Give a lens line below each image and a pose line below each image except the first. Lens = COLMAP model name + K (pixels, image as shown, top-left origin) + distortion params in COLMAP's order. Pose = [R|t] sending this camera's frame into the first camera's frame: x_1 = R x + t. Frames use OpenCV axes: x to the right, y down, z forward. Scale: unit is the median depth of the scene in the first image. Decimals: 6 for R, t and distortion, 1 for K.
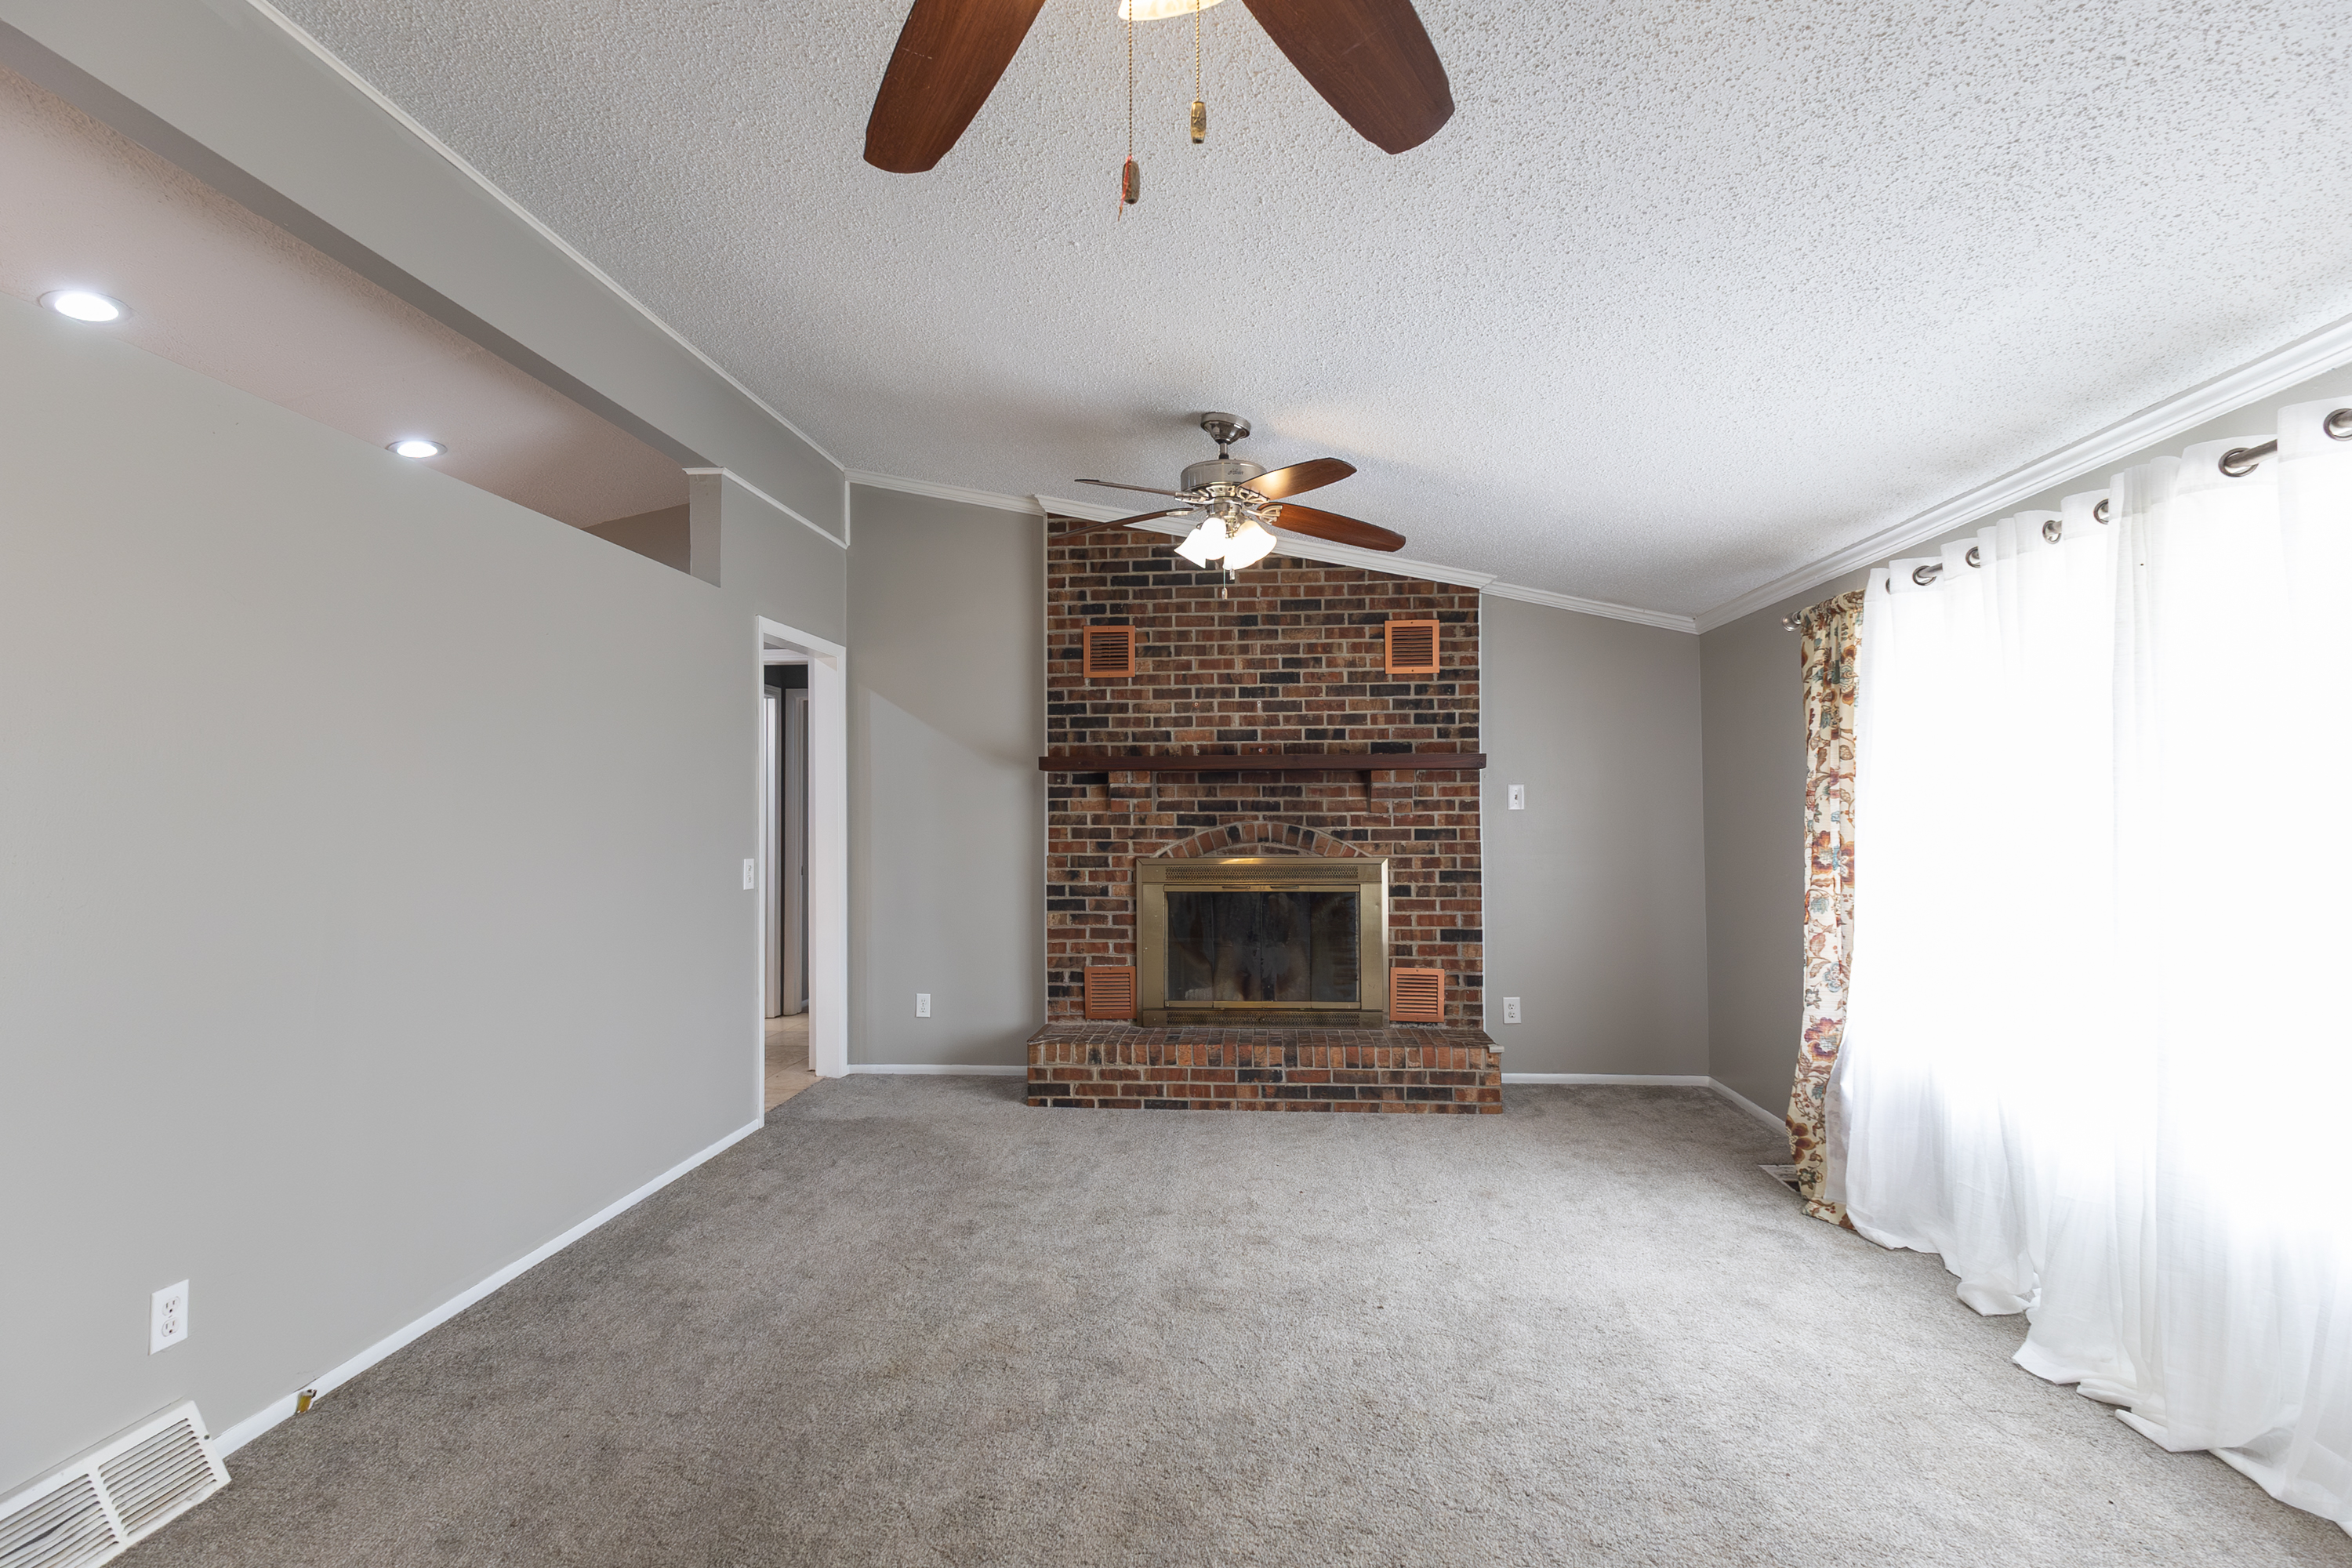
lens RADIAL K [[1067.3, 0, 1181.3], [0, 1067.3, 785.8], [0, 0, 1]] dist [0.033262, -0.011765]
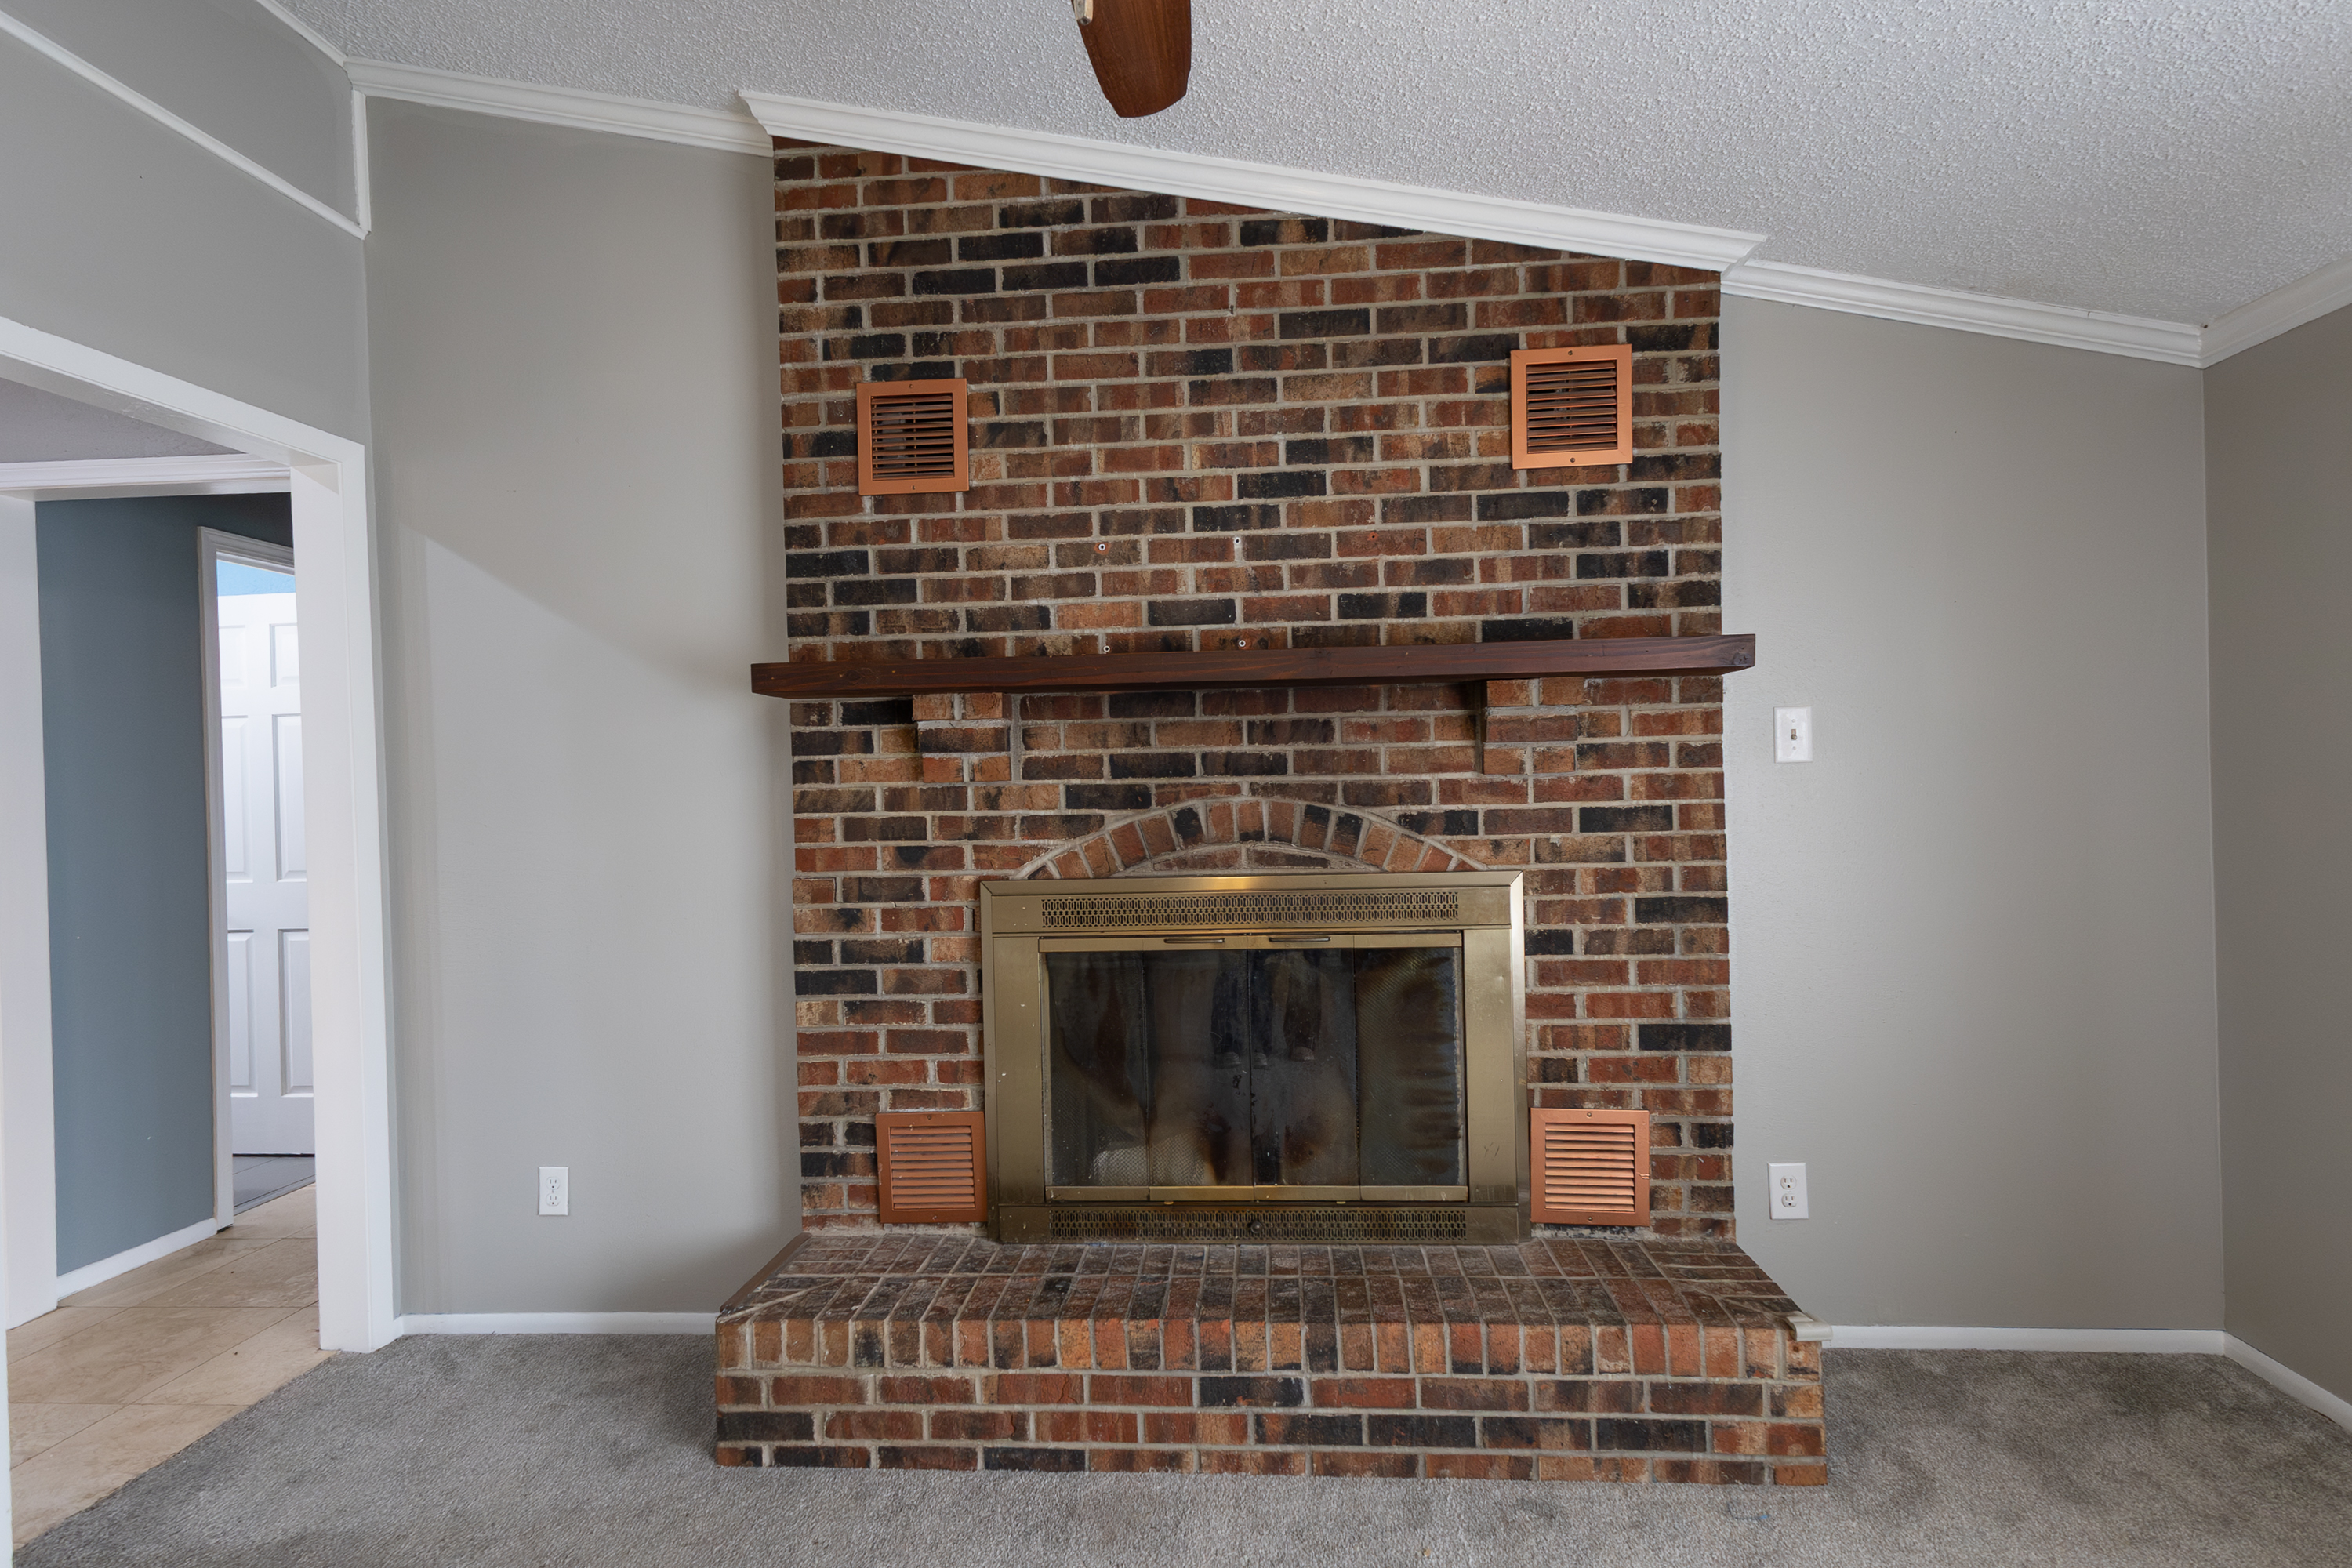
lens RADIAL K [[1226.5, 0, 1176.0], [0, 1226.5, 784.0], [0, 0, 1]] dist [0.020859, -0.000091]
pose [[0.999807, -0.018672, 0.006110, 0.041236], [0.018477, 0.999365, 0.030476, 0.010821], [-0.006675, -0.030357, 0.999517, 0.468602]]
